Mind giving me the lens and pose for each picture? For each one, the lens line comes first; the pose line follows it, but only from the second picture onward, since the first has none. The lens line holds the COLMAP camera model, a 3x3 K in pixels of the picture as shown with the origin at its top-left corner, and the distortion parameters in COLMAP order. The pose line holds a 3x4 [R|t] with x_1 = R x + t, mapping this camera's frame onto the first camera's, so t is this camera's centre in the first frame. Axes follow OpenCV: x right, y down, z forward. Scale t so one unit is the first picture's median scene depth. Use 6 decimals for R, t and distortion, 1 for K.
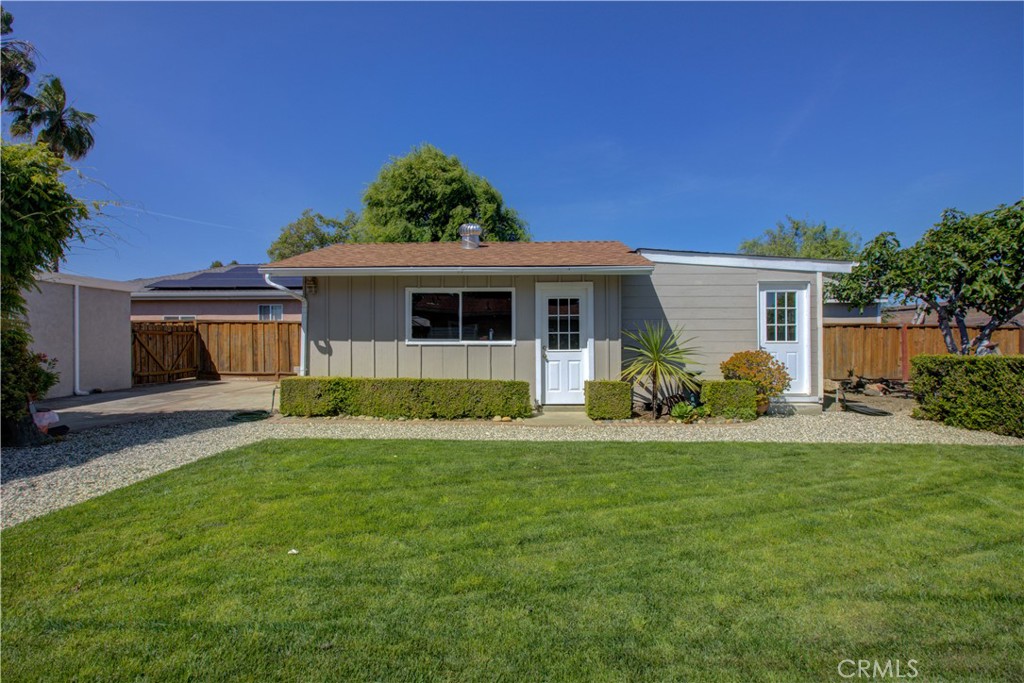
lens RADIAL K [[466.7, 0, 516.0], [0, 466.7, 345.8], [0, 0, 1]] dist [-0.006093, 0.003901]
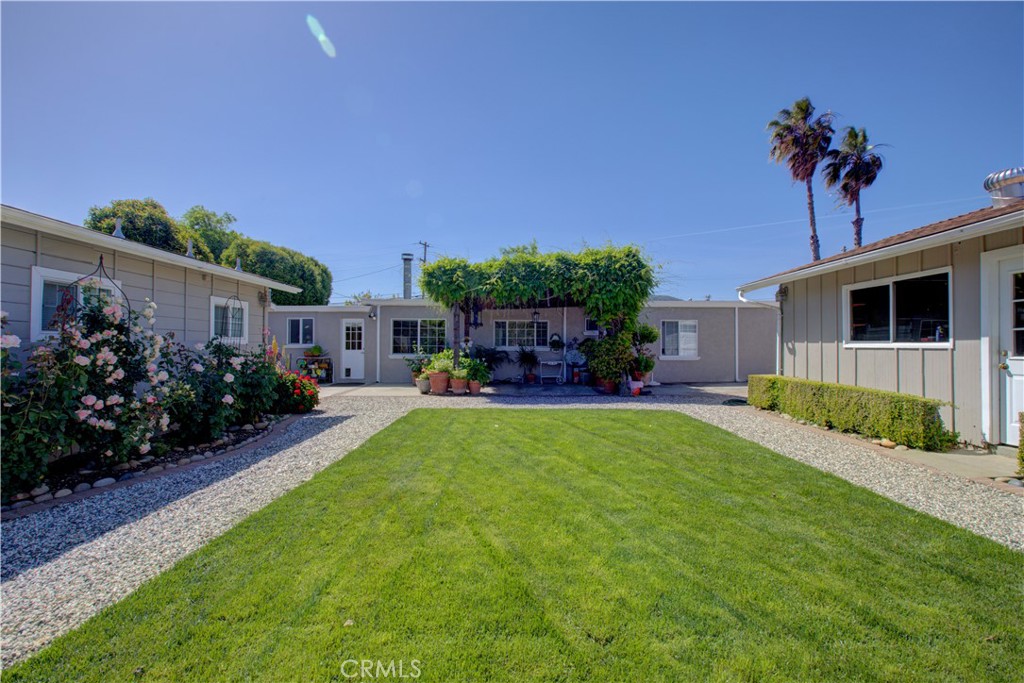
lens RADIAL K [[466.7, 0, 516.5], [0, 466.7, 339.1], [0, 0, 1]] dist [-0.006093, 0.003901]
pose [[0.069025, -0.012012, -0.997543, 0.631454], [-0.013981, 0.999818, -0.013007, 0.002630], [0.997517, 0.014844, 0.068845, 0.297248]]
